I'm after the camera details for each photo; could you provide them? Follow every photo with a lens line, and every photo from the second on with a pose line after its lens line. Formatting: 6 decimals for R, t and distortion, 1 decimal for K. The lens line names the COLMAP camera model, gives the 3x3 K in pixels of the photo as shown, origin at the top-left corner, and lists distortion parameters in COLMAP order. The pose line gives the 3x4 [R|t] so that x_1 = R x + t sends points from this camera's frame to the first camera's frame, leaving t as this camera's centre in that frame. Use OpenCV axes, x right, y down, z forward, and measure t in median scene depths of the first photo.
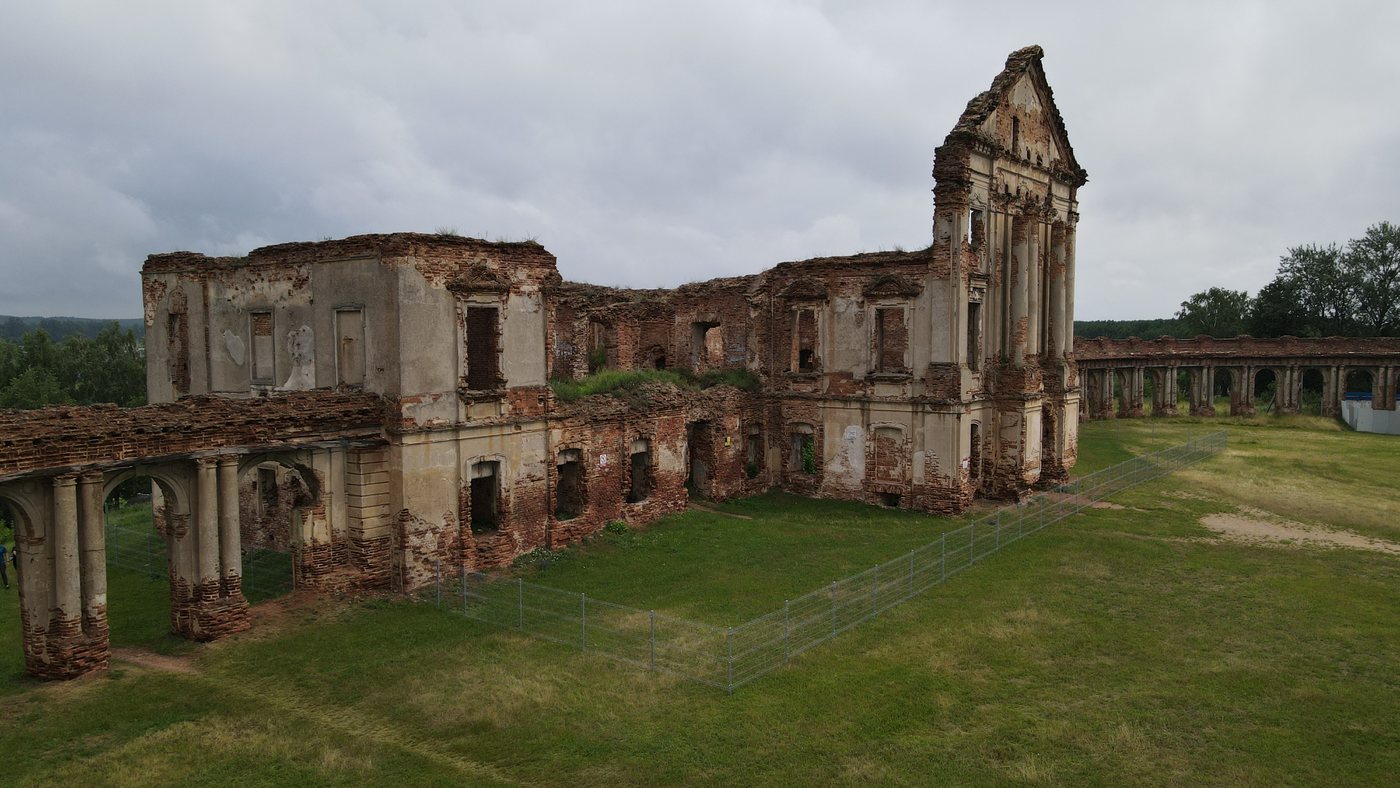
lens RADIAL K [[1032.5, 0, 698.6], [0, 1032.5, 403.5], [0, 0, 1]] dist [0.004531, 0.019249]
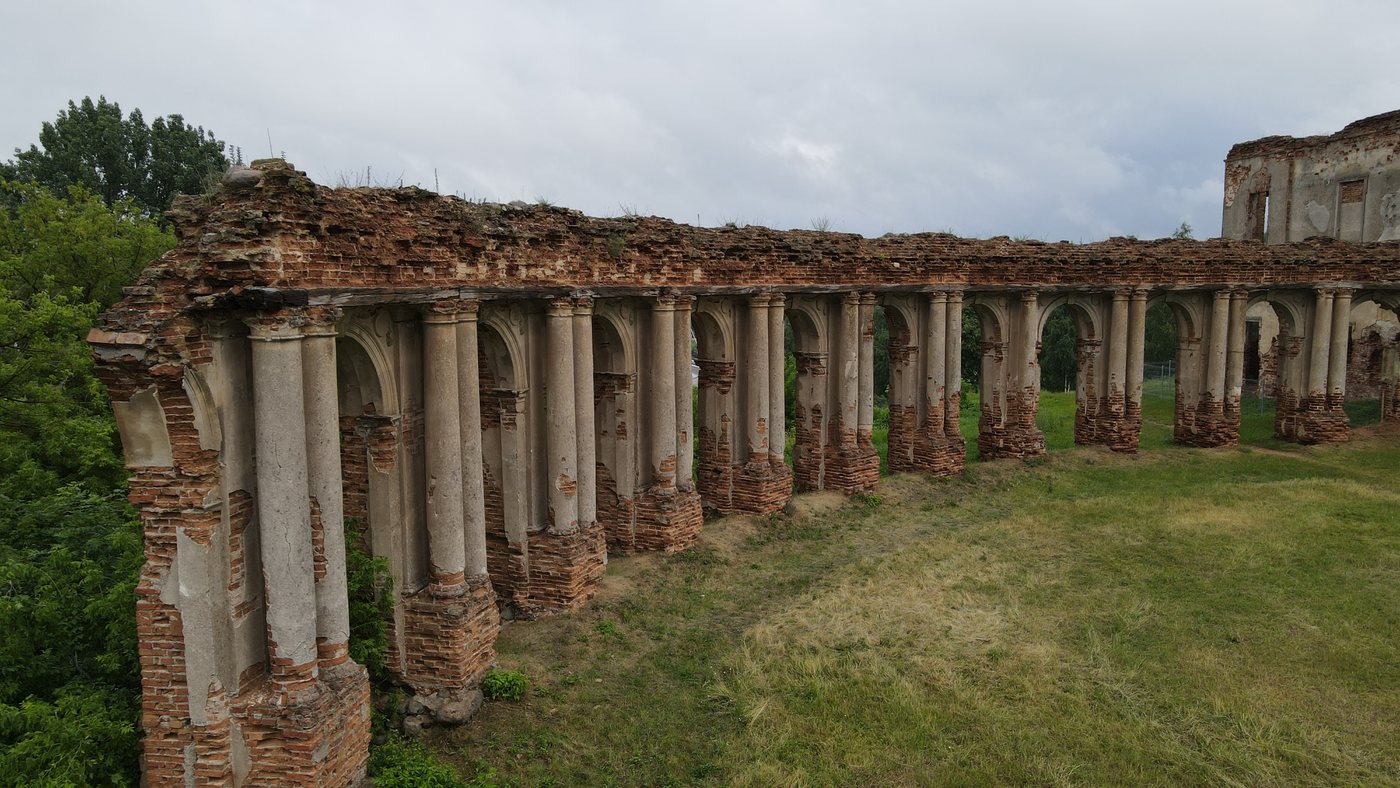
lens RADIAL K [[1032.5, 0, 706.7], [0, 1032.5, 398.7], [0, 0, 1]] dist [0.004531, 0.019249]
pose [[0.666025, 0.088546, -0.740655, -0.048896], [-0.053135, 0.996039, 0.071295, 0.108164], [0.744035, -0.008129, 0.668092, -0.264038]]
